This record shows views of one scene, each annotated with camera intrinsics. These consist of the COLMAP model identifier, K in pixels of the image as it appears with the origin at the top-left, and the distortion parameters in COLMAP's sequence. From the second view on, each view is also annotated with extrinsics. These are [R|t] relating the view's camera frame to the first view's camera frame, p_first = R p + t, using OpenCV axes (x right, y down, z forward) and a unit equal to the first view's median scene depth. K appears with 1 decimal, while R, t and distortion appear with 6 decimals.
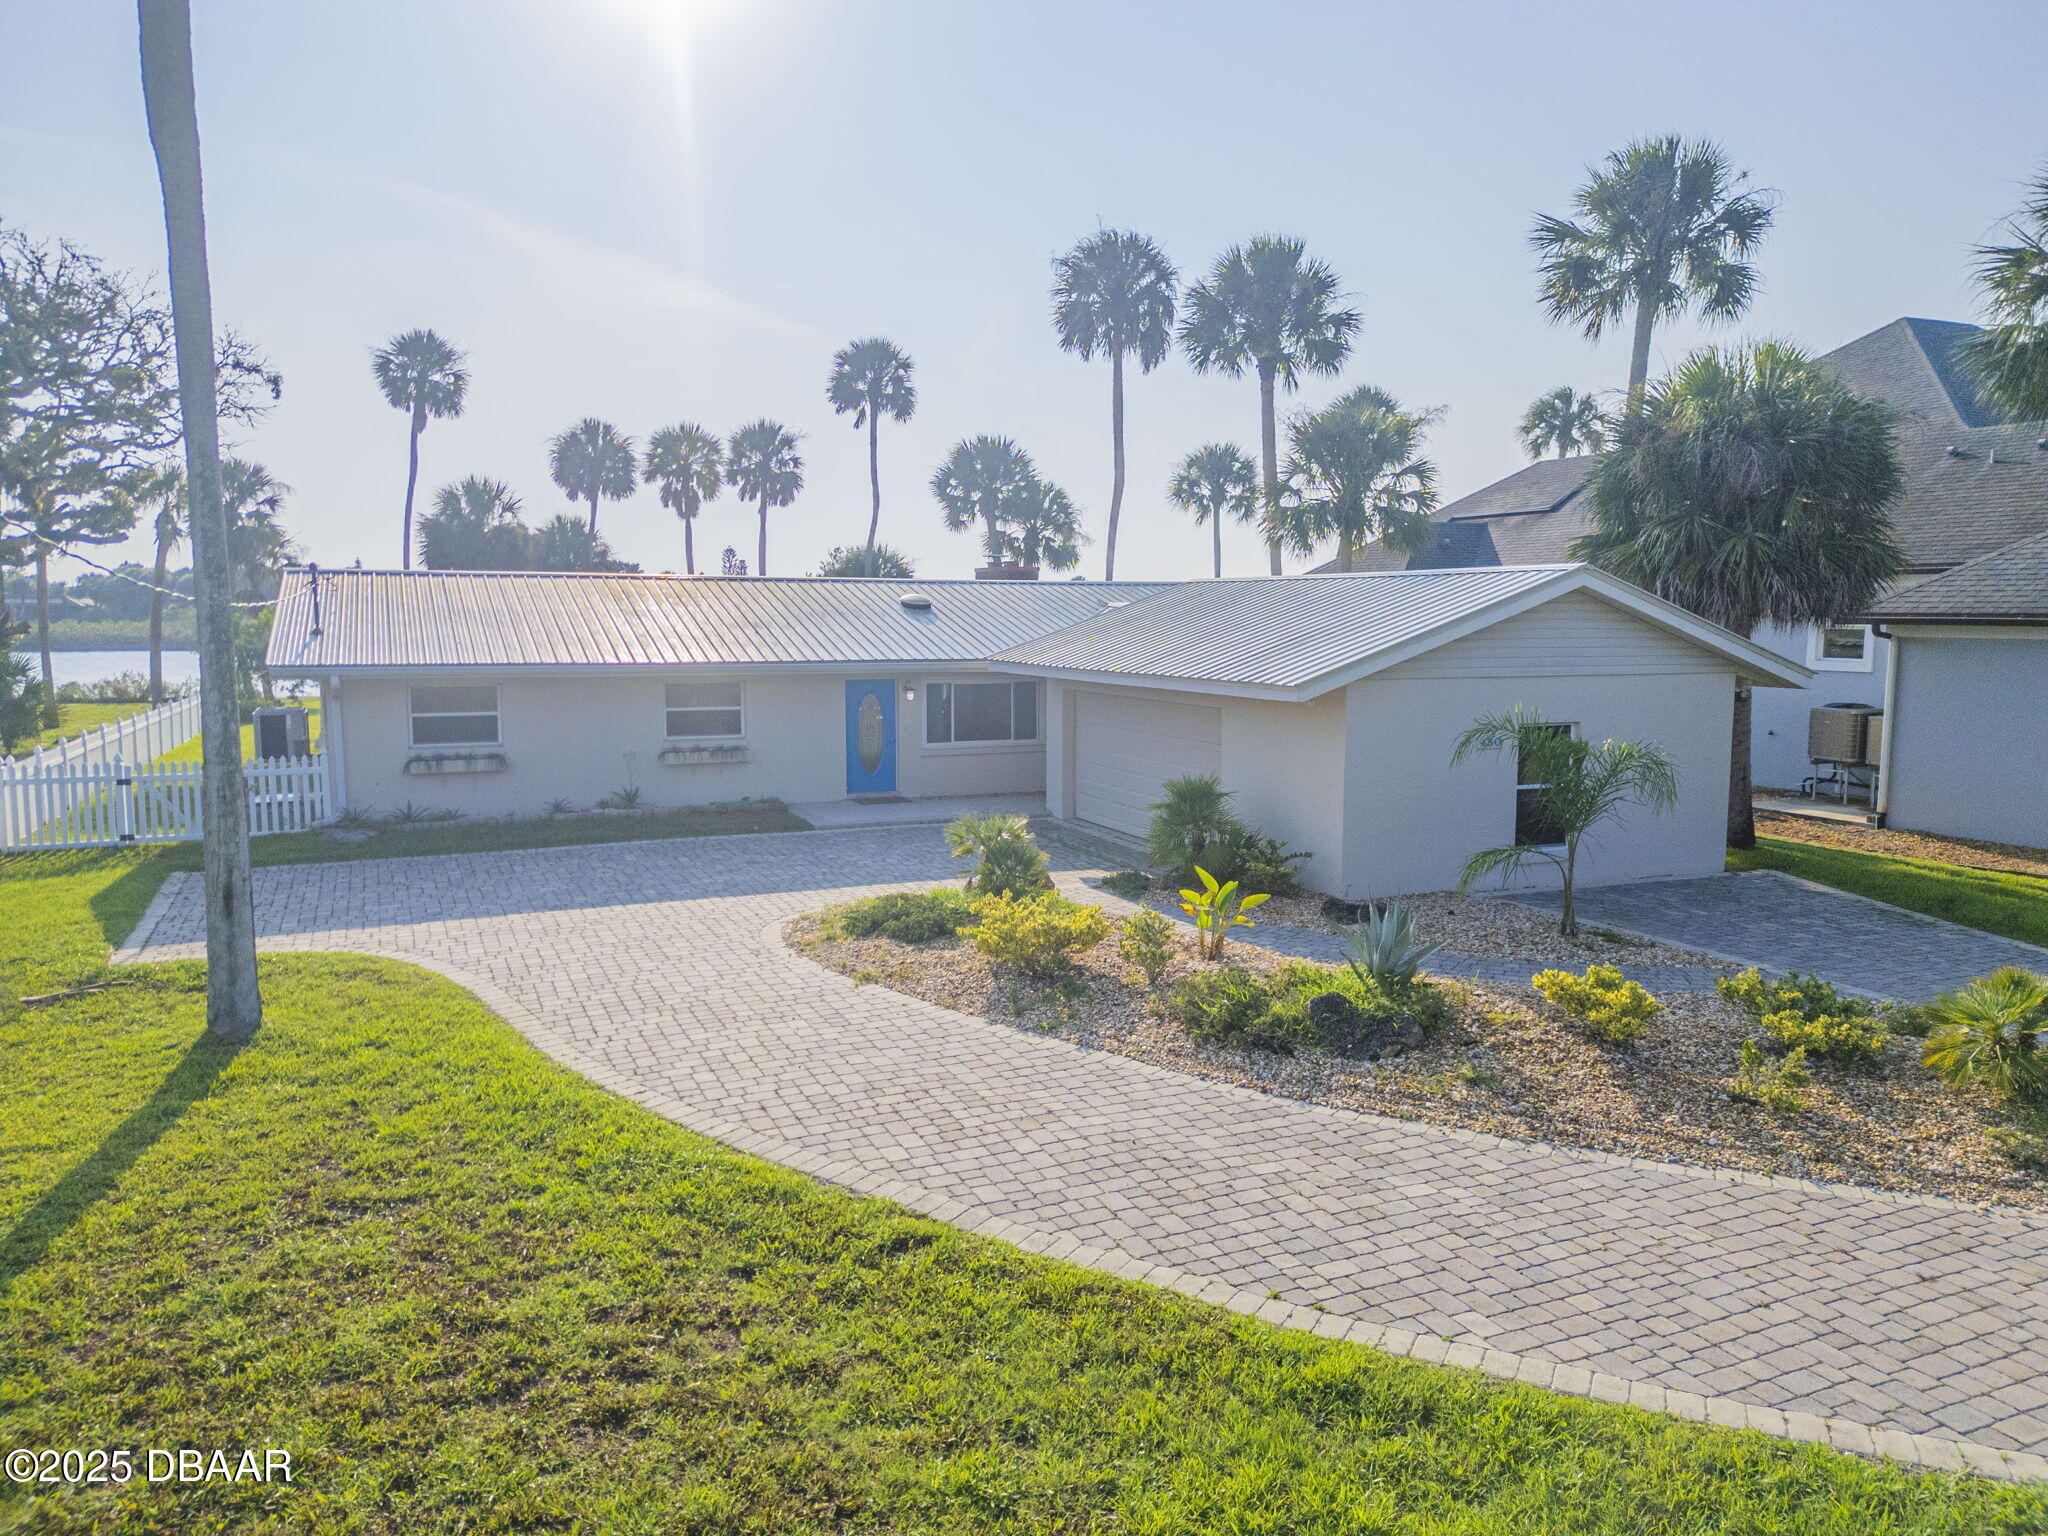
lens RADIAL K [[1418.9, 0, 1018.9], [0, 1418.9, 761.4], [0, 0, 1]] dist [0.063157, -0.058074]
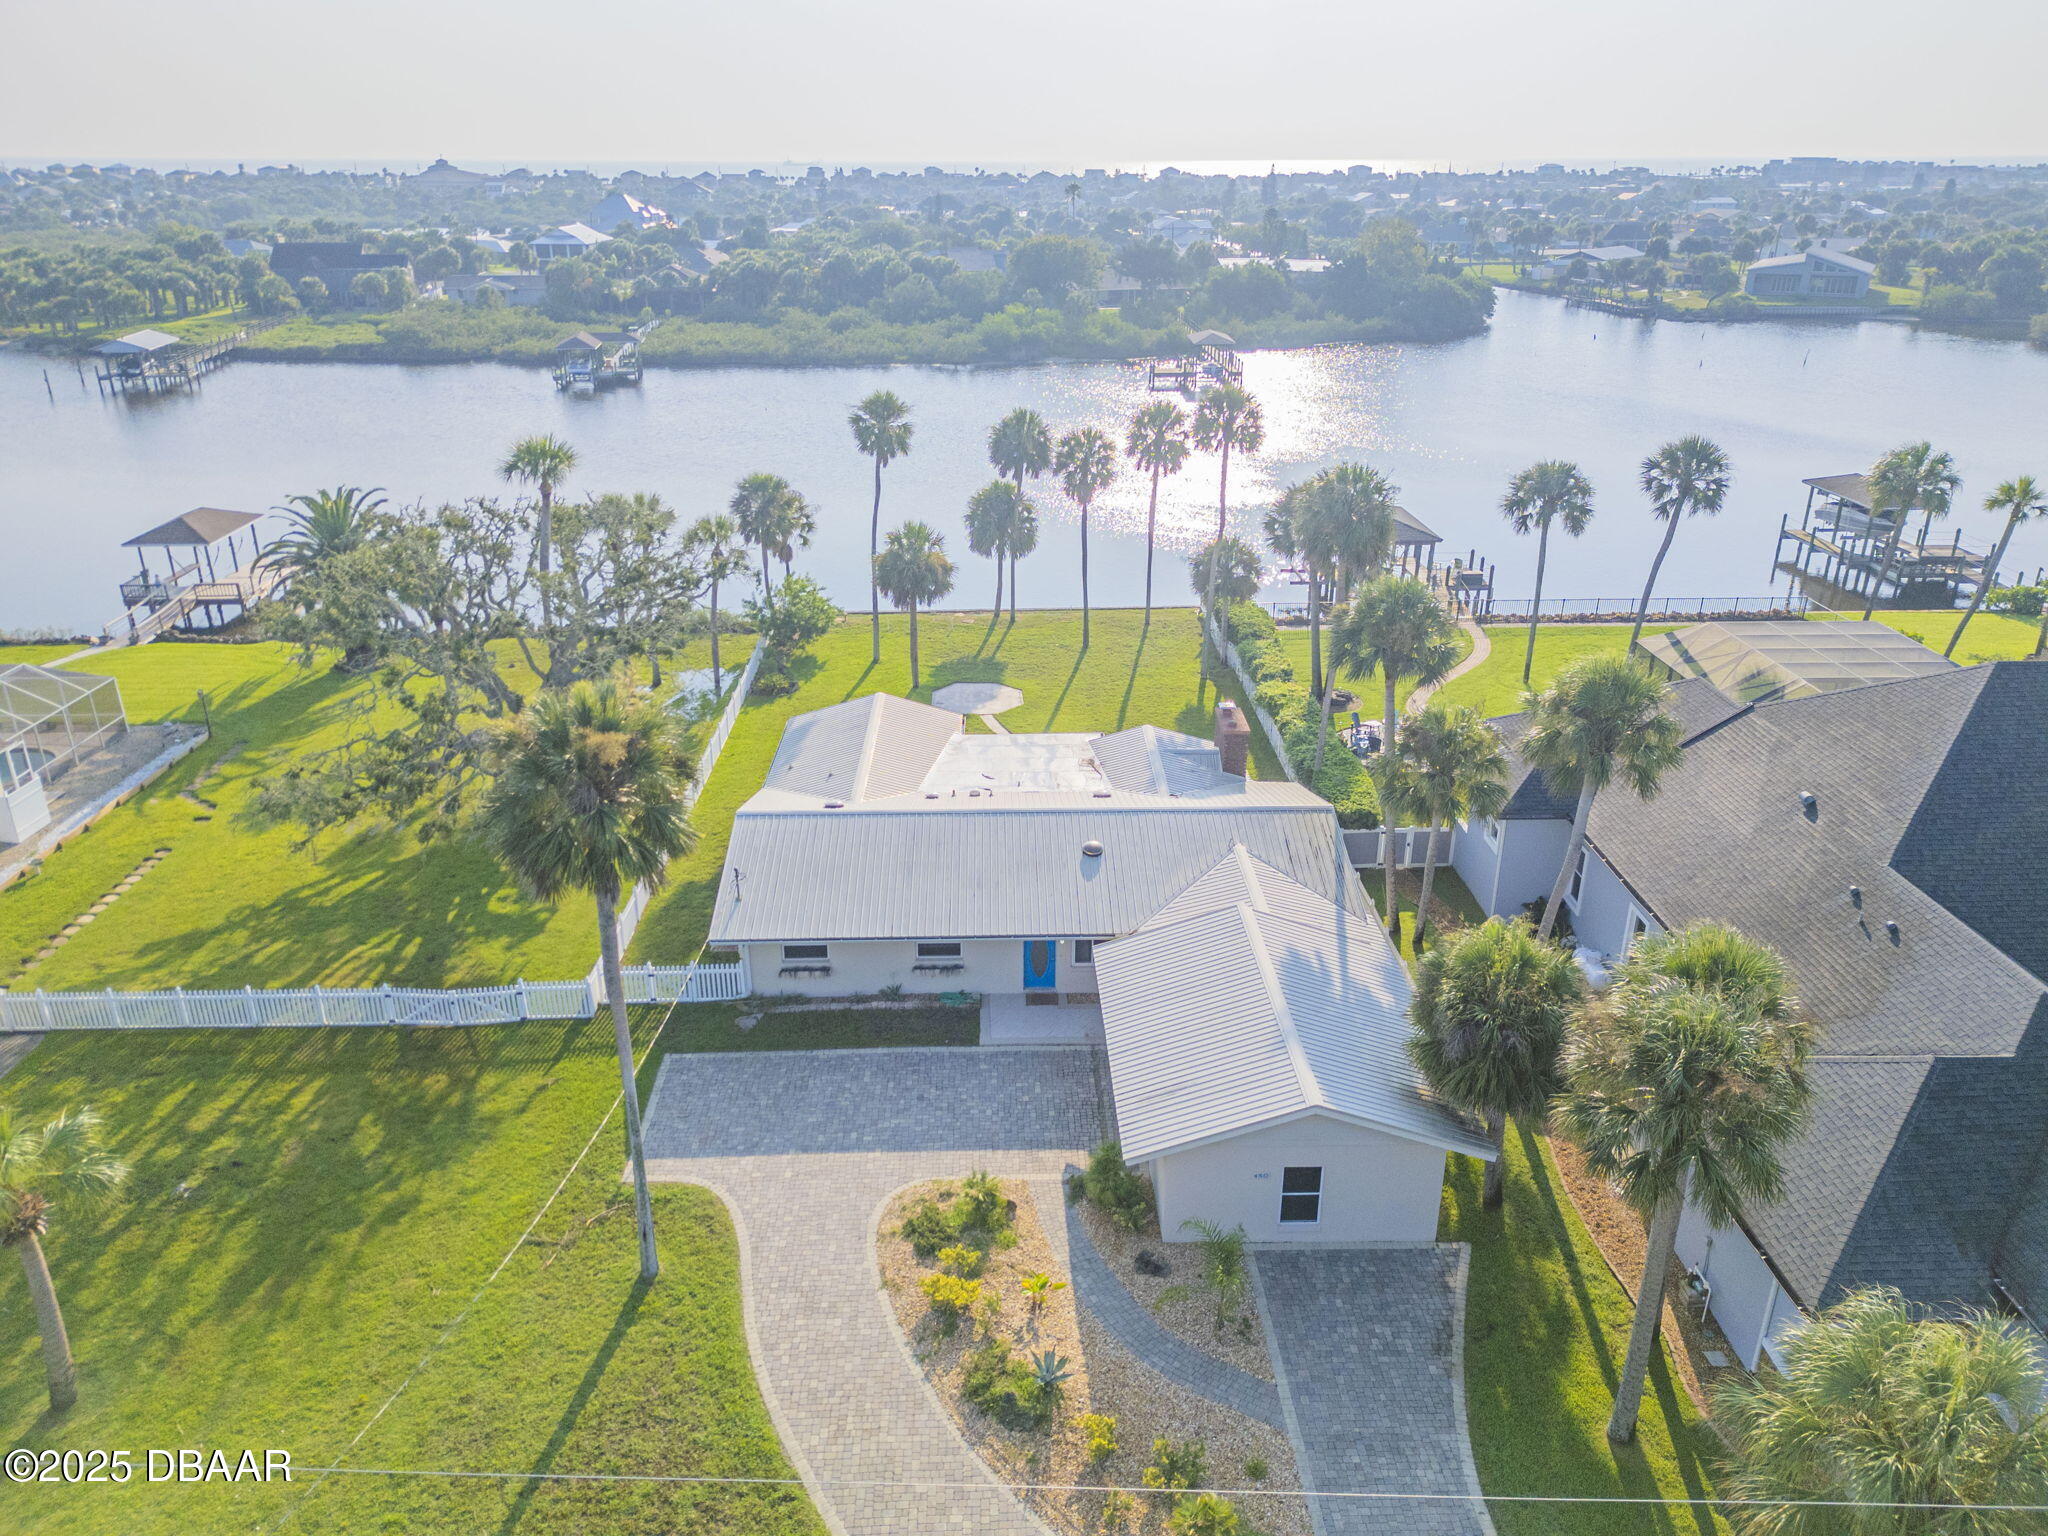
lens RADIAL K [[1418.9, 0, 1018.9], [0, 1418.9, 761.4], [0, 0, 1]] dist [0.063157, -0.058074]
pose [[0.925698, 0.133928, -0.353759, 0.509025], [-0.032139, 0.959688, 0.279223, -0.835749], [0.376894, -0.247107, 0.892686, -0.498760]]
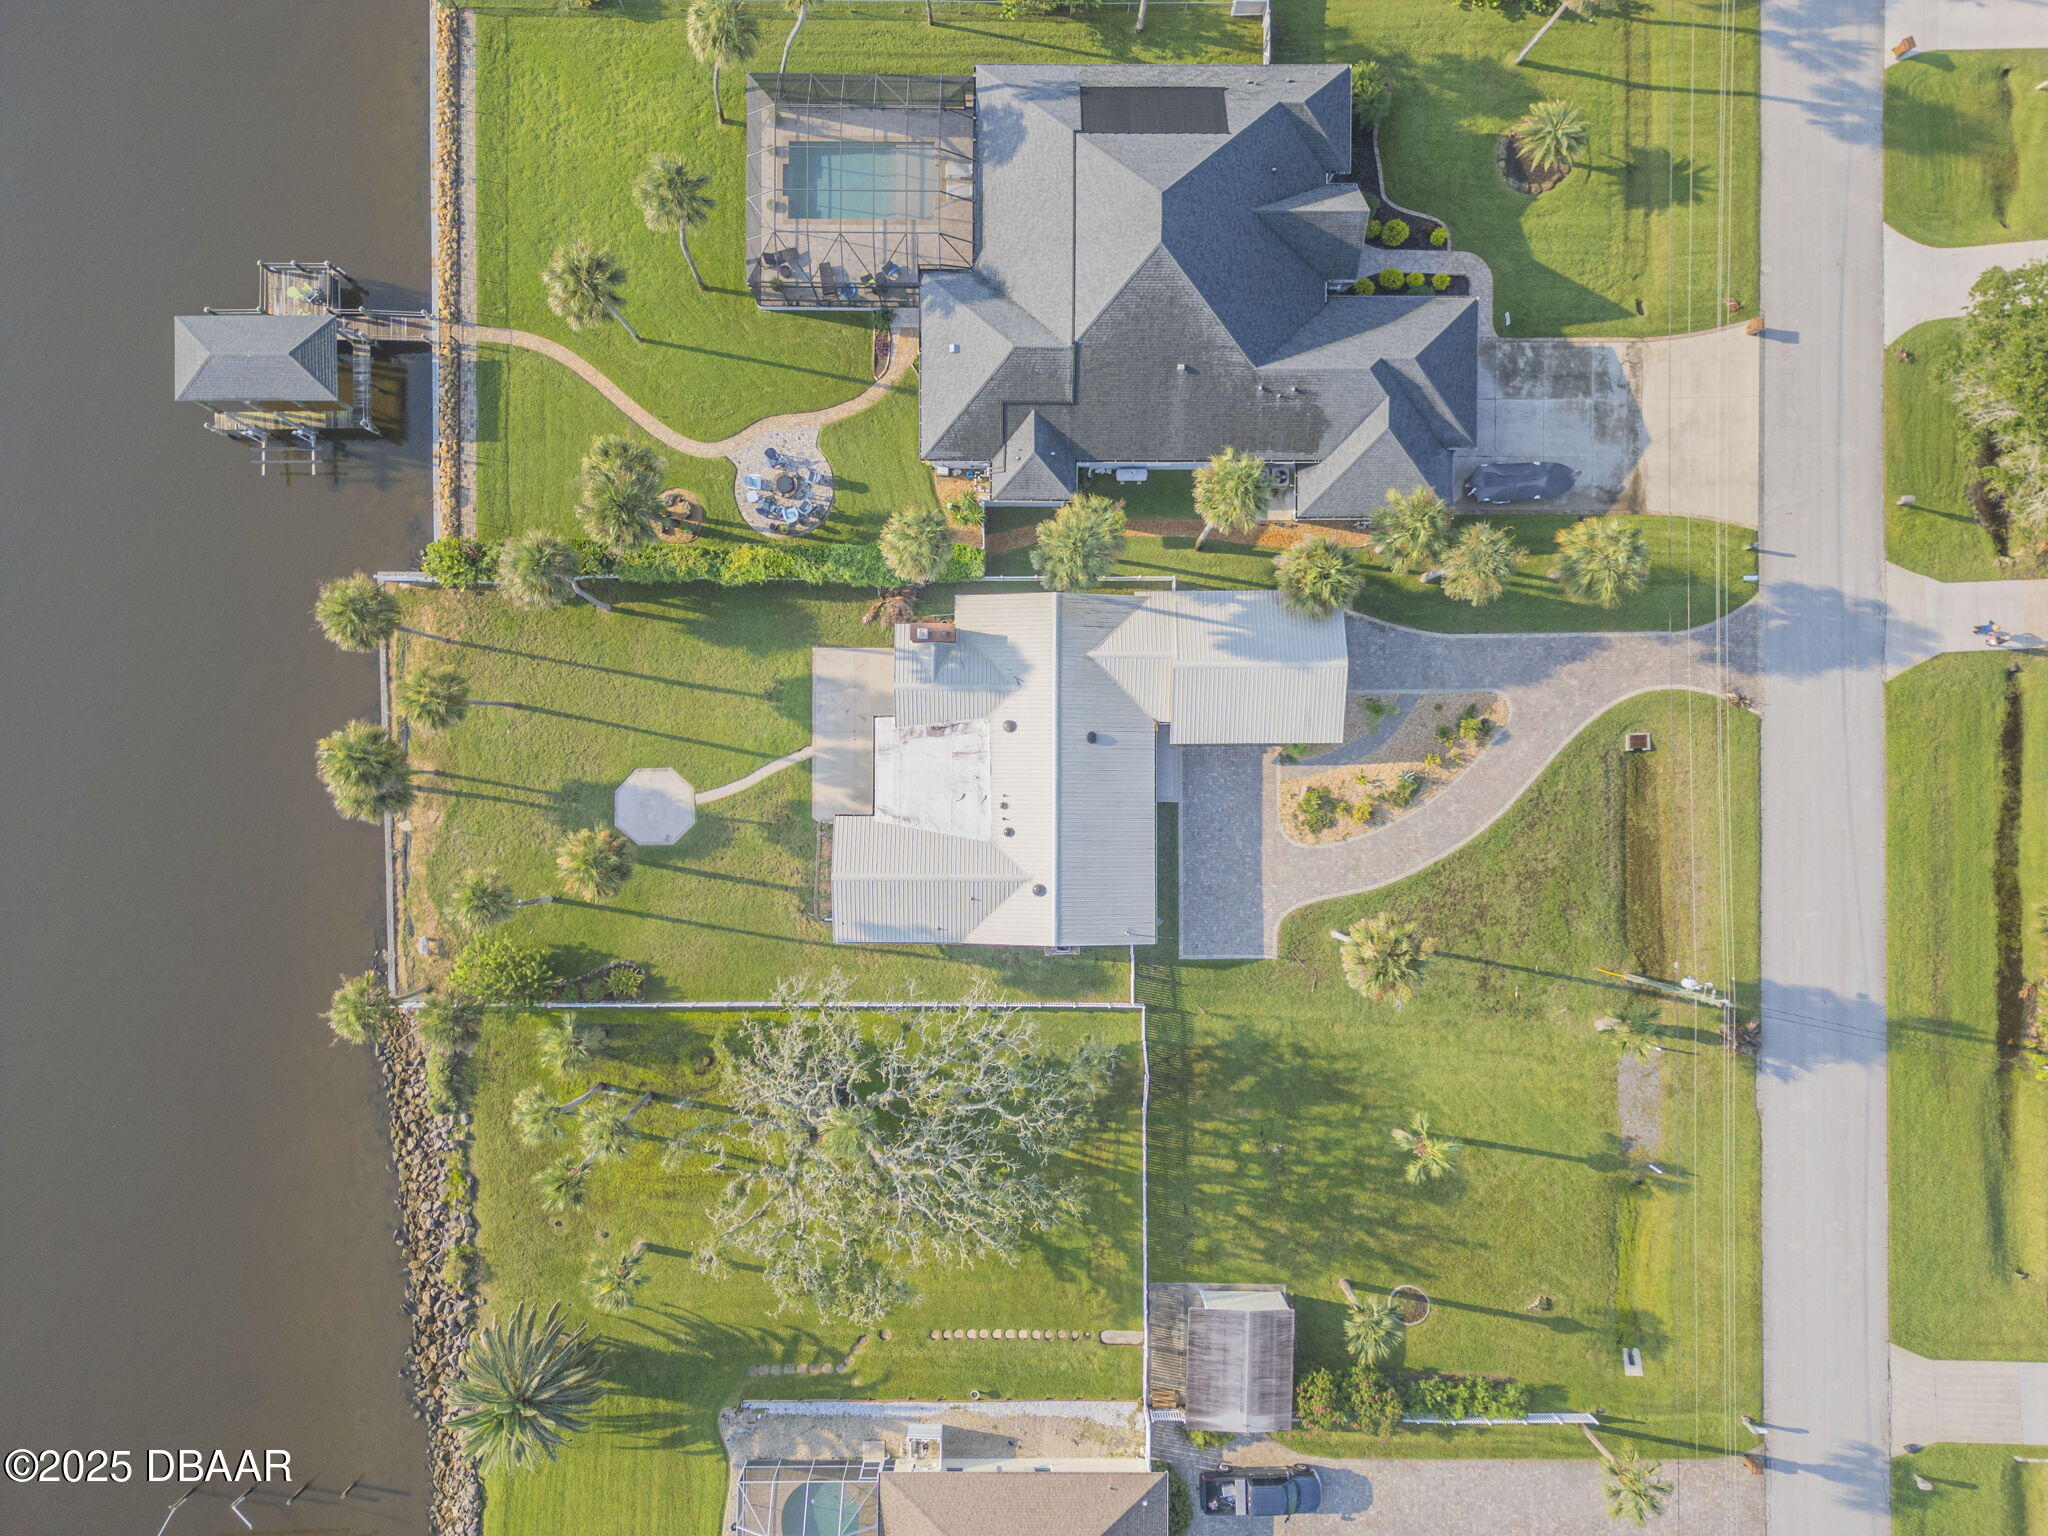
lens RADIAL K [[1418.9, 0, 1018.9], [0, 1418.9, 761.4], [0, 0, 1]] dist [0.063157, -0.058074]
pose [[0.401696, -0.915745, -0.007169, -0.202314], [0.136987, 0.052345, 0.989189, -3.699872], [-0.905469, -0.398335, 0.146472, 0.956078]]
